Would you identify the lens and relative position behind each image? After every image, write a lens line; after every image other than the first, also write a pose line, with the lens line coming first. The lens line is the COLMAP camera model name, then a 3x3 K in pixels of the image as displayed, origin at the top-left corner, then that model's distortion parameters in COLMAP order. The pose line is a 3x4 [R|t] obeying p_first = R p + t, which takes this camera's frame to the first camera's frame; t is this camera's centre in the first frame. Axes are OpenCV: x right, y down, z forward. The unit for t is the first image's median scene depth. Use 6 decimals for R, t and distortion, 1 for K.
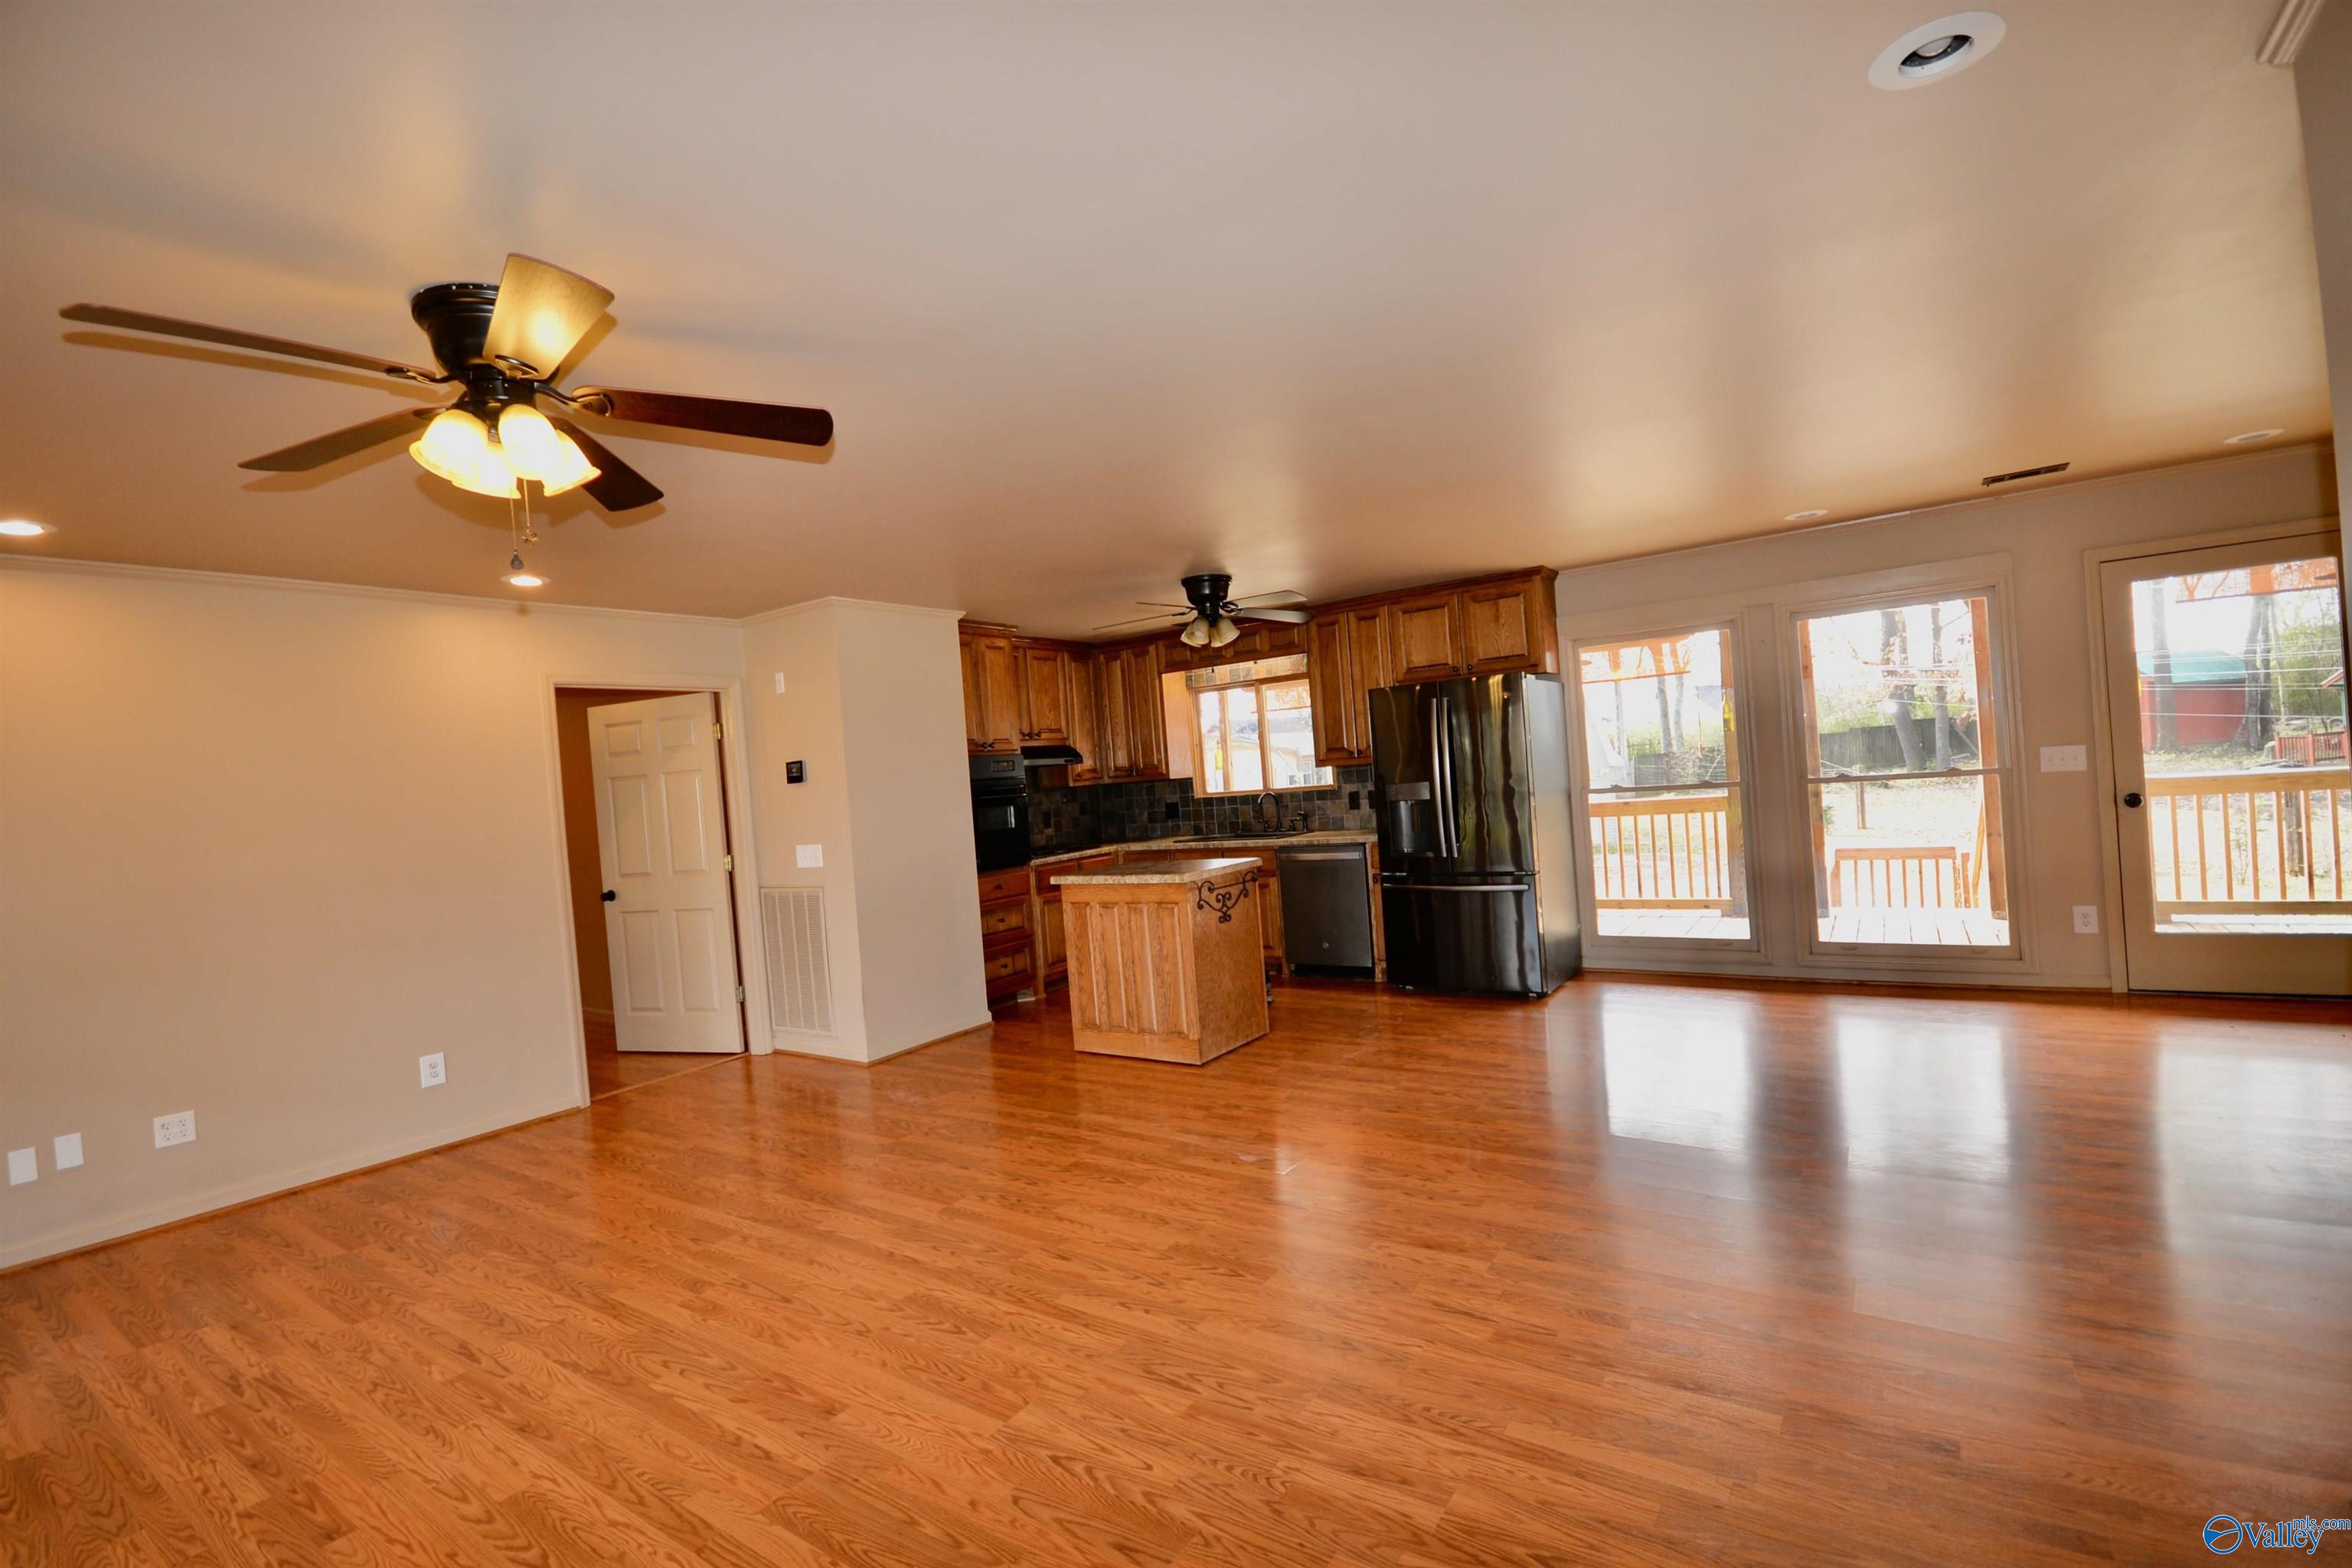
lens RADIAL K [[1028.4, 0, 1171.7], [0, 1028.4, 794.8], [0, 0, 1]] dist [-0.000178, -0.000014]
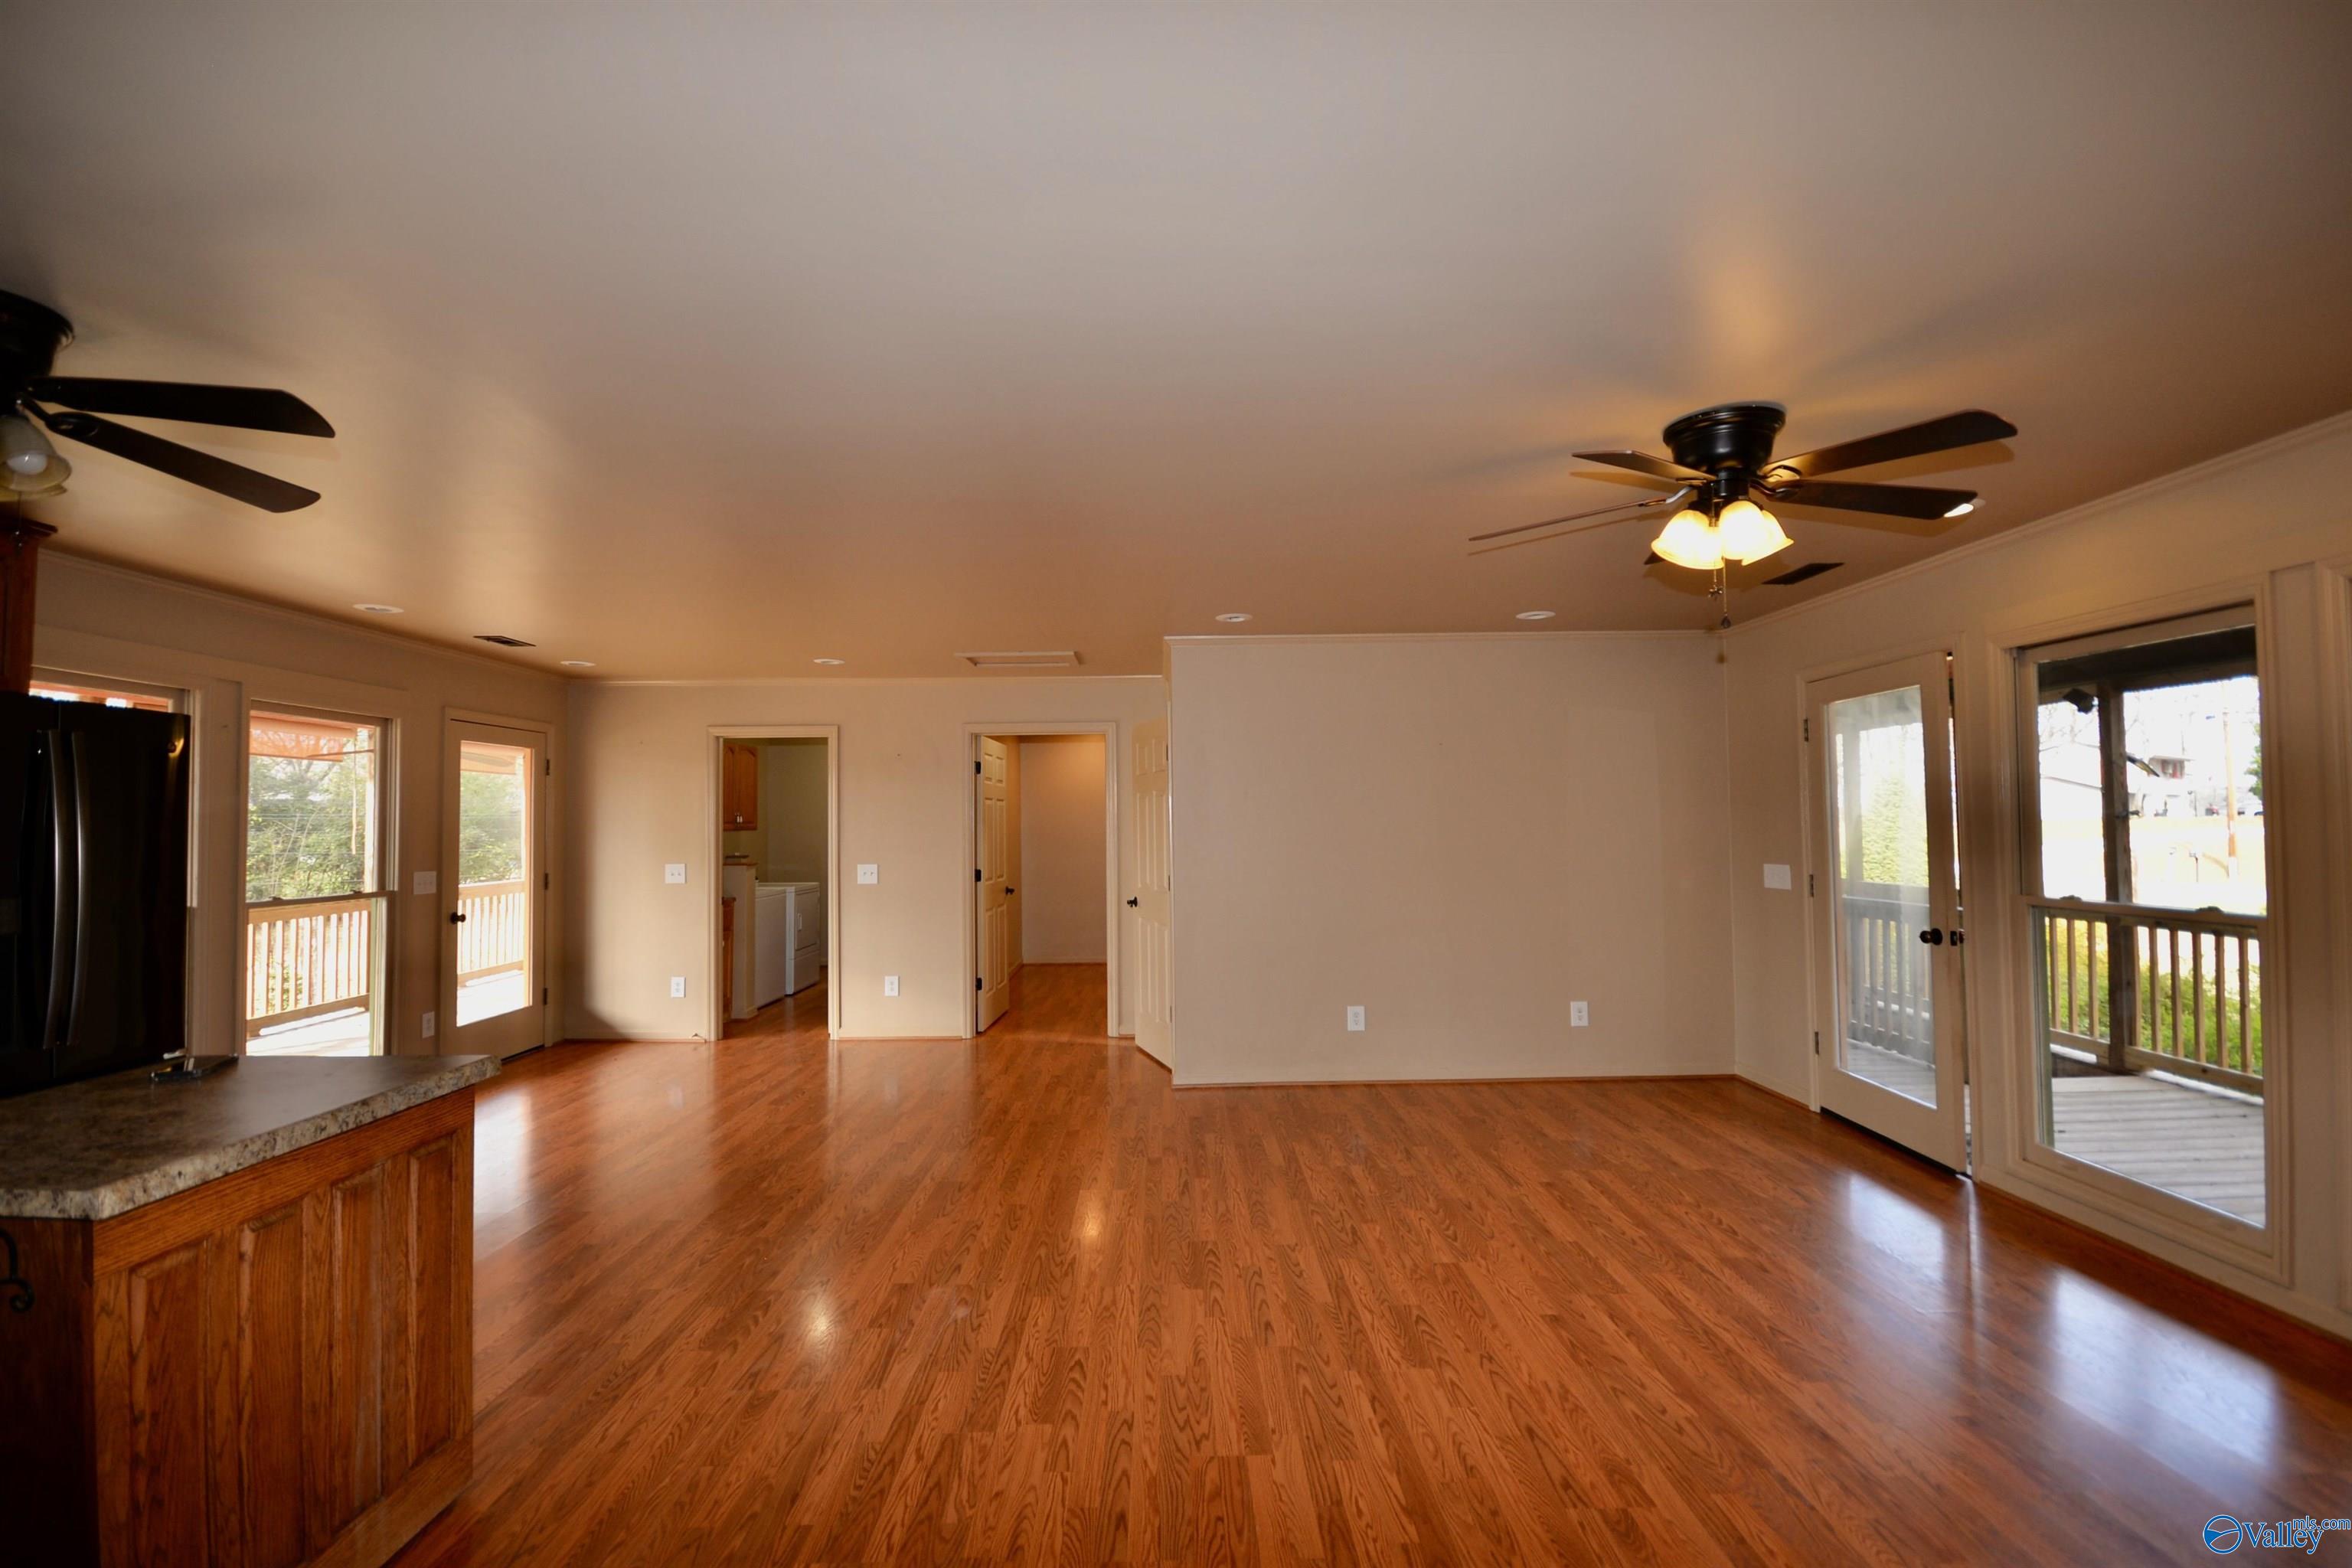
lens RADIAL K [[1039.2, 0, 1178.4], [0, 1039.2, 800.9], [0, 0, 1]] dist [-0.001636, -0.000296]
pose [[-0.582103, 0.101202, 0.806793, -0.537572], [0.067488, 0.994814, -0.076094, 0.018268], [-0.810310, 0.010154, -0.585914, 0.985678]]
